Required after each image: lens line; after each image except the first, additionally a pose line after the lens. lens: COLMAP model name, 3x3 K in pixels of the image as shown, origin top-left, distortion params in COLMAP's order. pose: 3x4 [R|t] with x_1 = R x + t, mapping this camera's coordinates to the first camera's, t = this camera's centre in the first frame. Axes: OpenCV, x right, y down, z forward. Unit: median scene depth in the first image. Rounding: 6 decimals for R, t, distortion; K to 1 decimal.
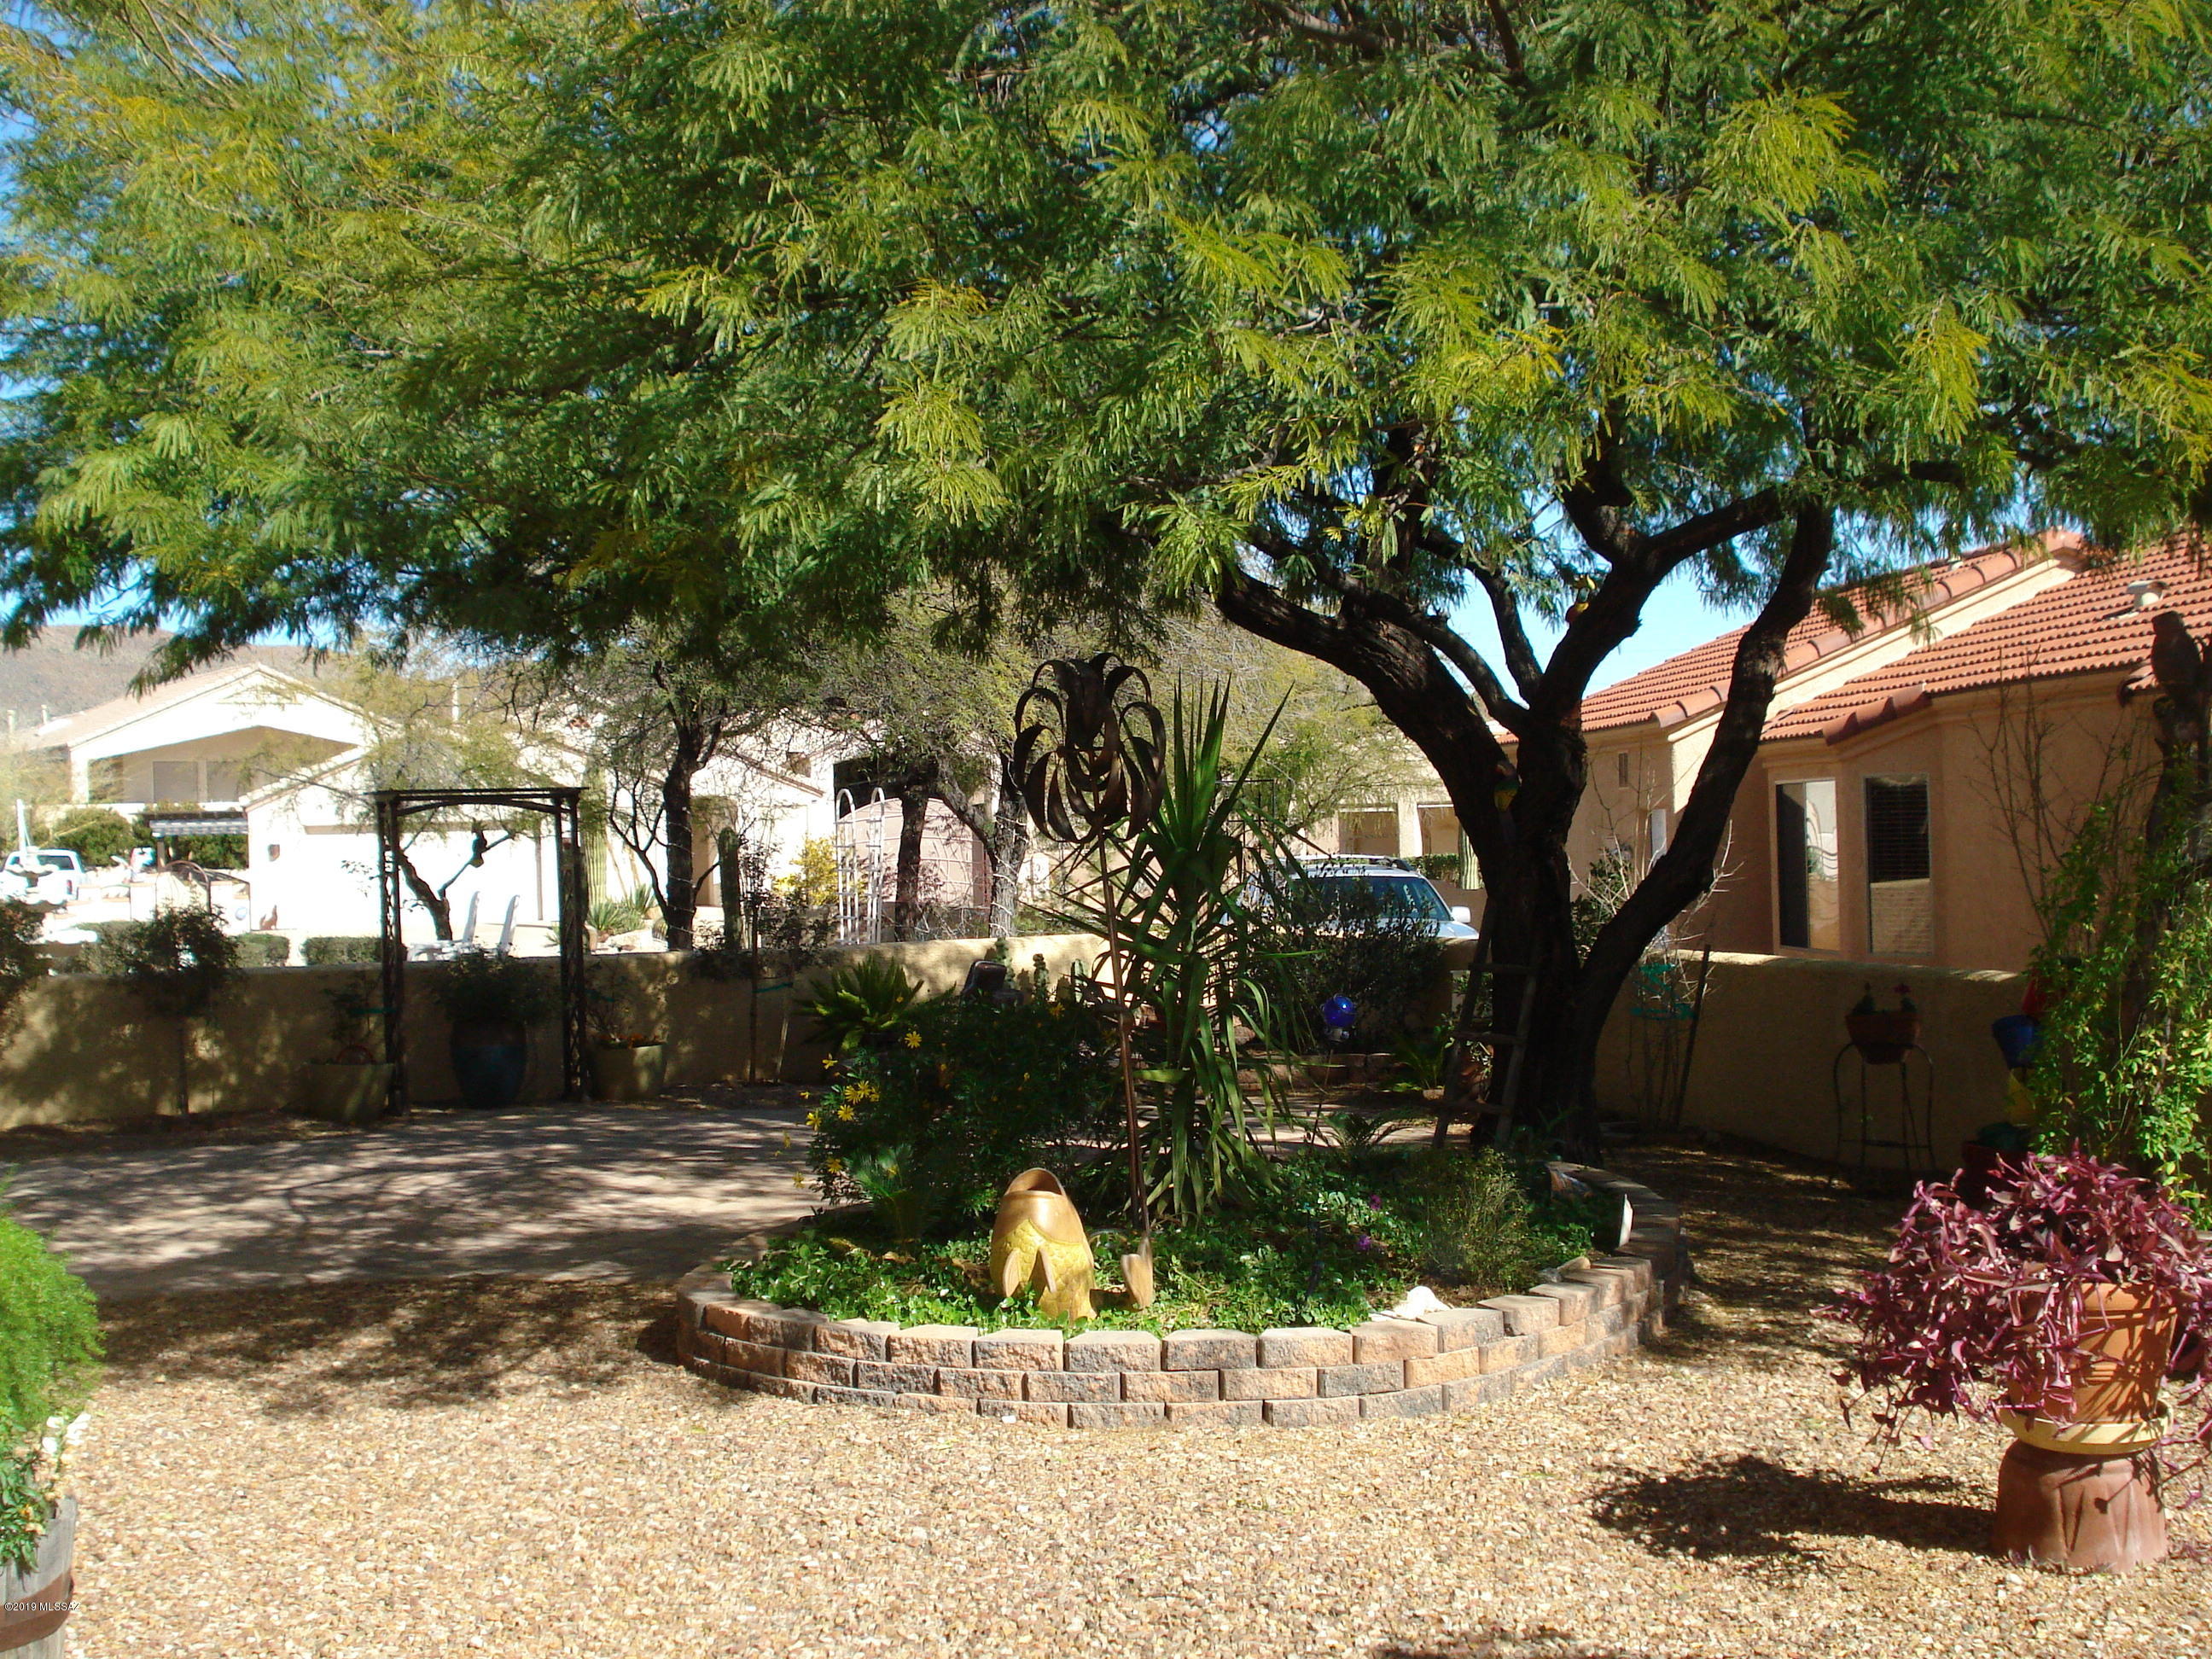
lens RADIAL K [[2493.5, 0, 1152.5], [0, 2493.5, 874.1], [0, 0, 1]] dist [-0.099076, 0.000000]
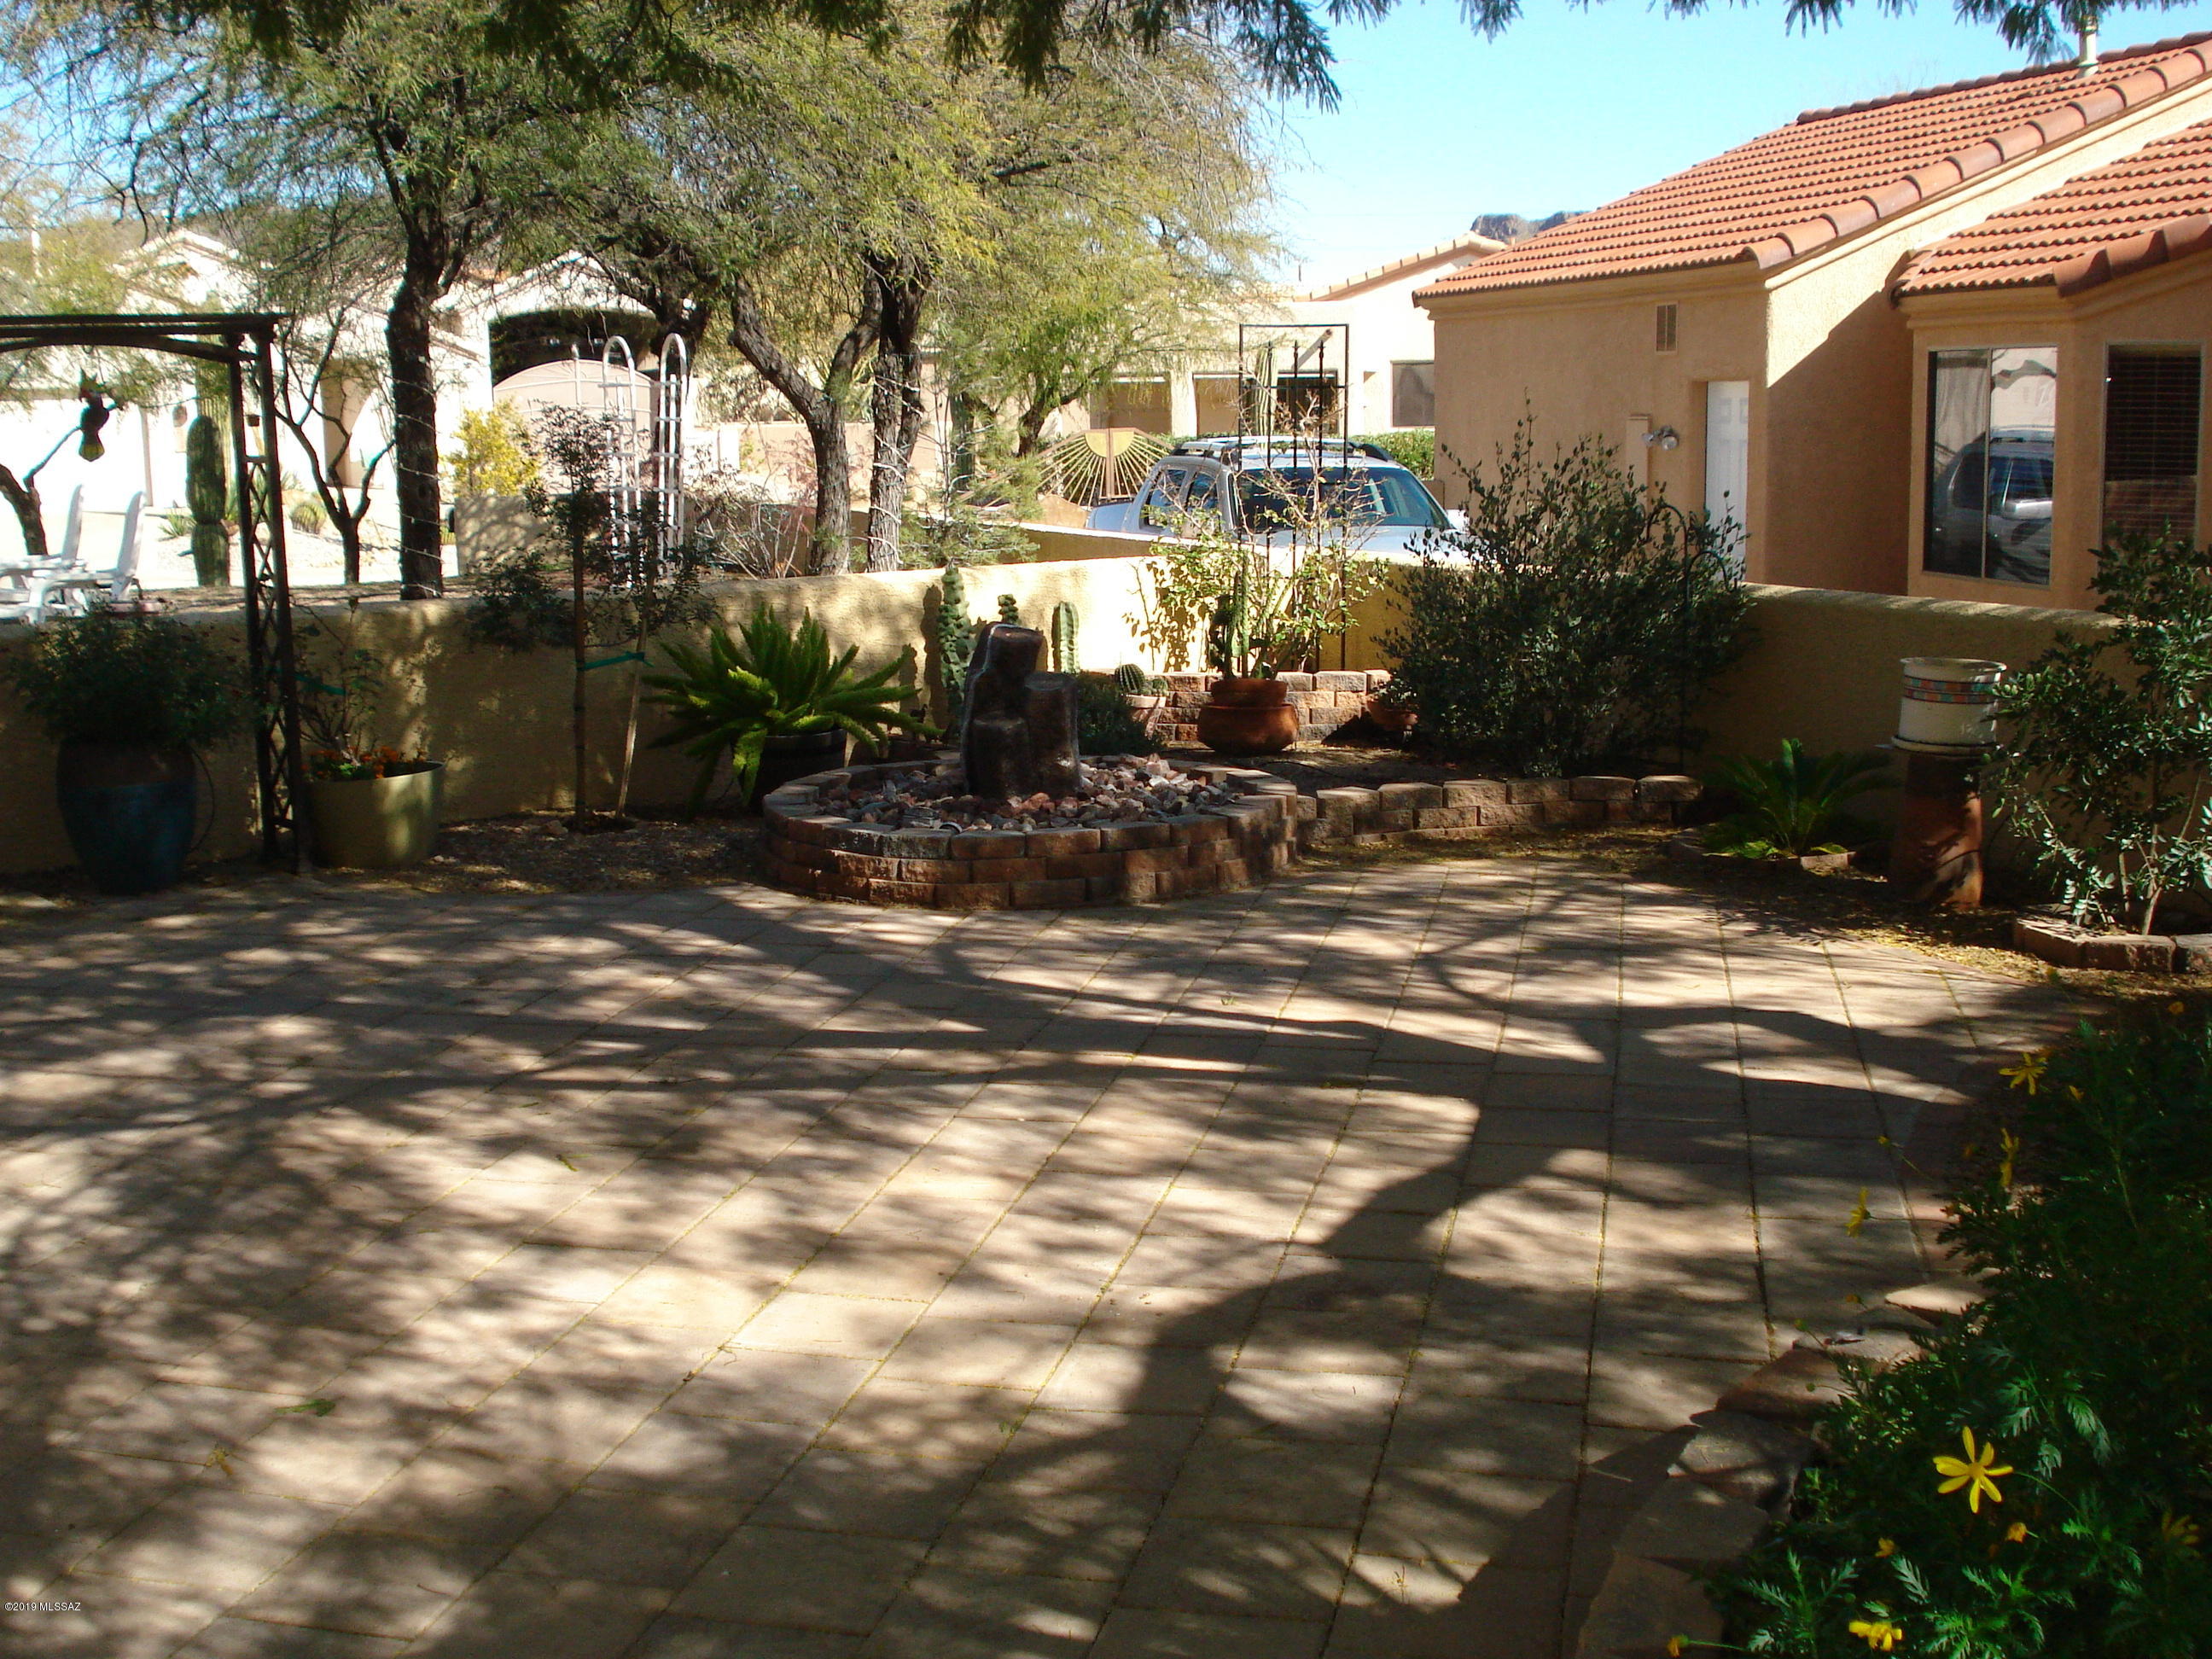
lens RADIAL K [[2493.5, 0, 1105.5], [0, 2493.5, 805.6], [0, 0, 1]] dist [-0.099076, 0.000000]
pose [[0.991201, -0.010671, 0.131931, -0.131591], [-0.008225, 0.989853, 0.141856, -0.006381], [-0.132106, -0.141693, 0.981056, 0.459668]]
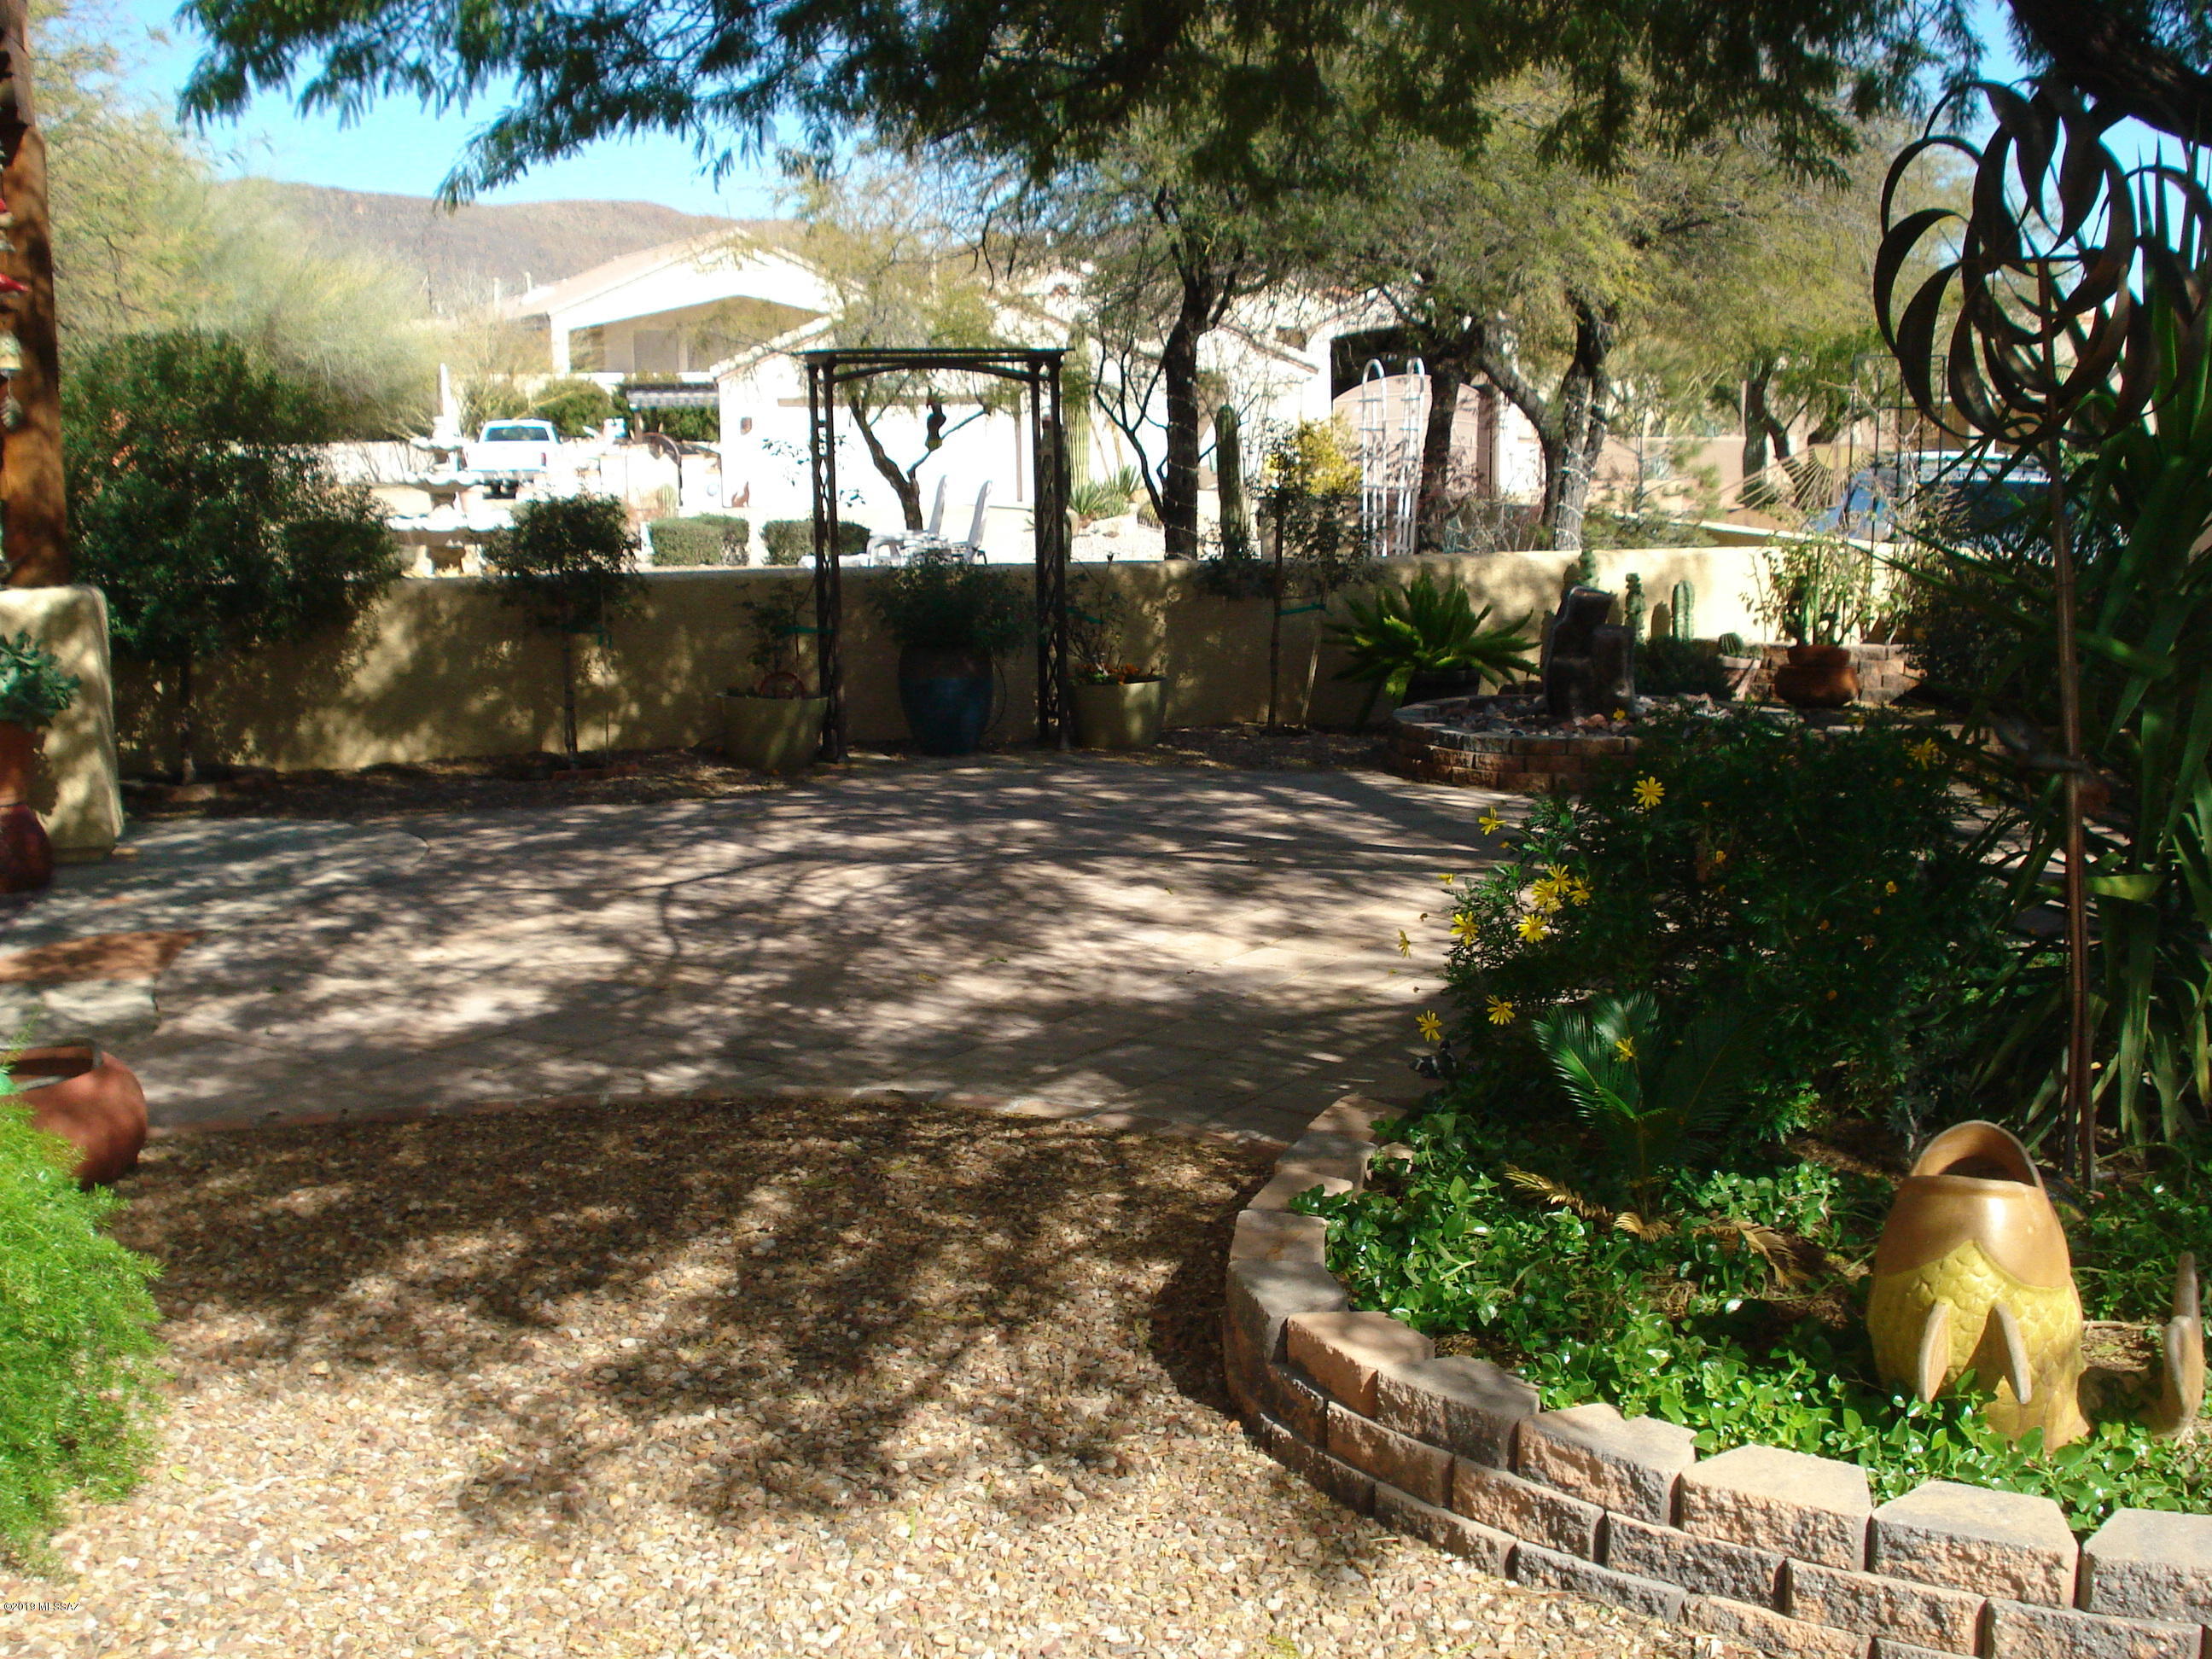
lens RADIAL K [[2493.5, 0, 1101.7], [0, 2493.5, 817.9], [0, 0, 1]] dist [-0.099076, 0.000000]
pose [[0.977828, 0.046864, -0.204098, -0.057689], [-0.016959, 0.989158, 0.145875, -0.003595], [0.208722, -0.139180, 0.968021, 0.247090]]
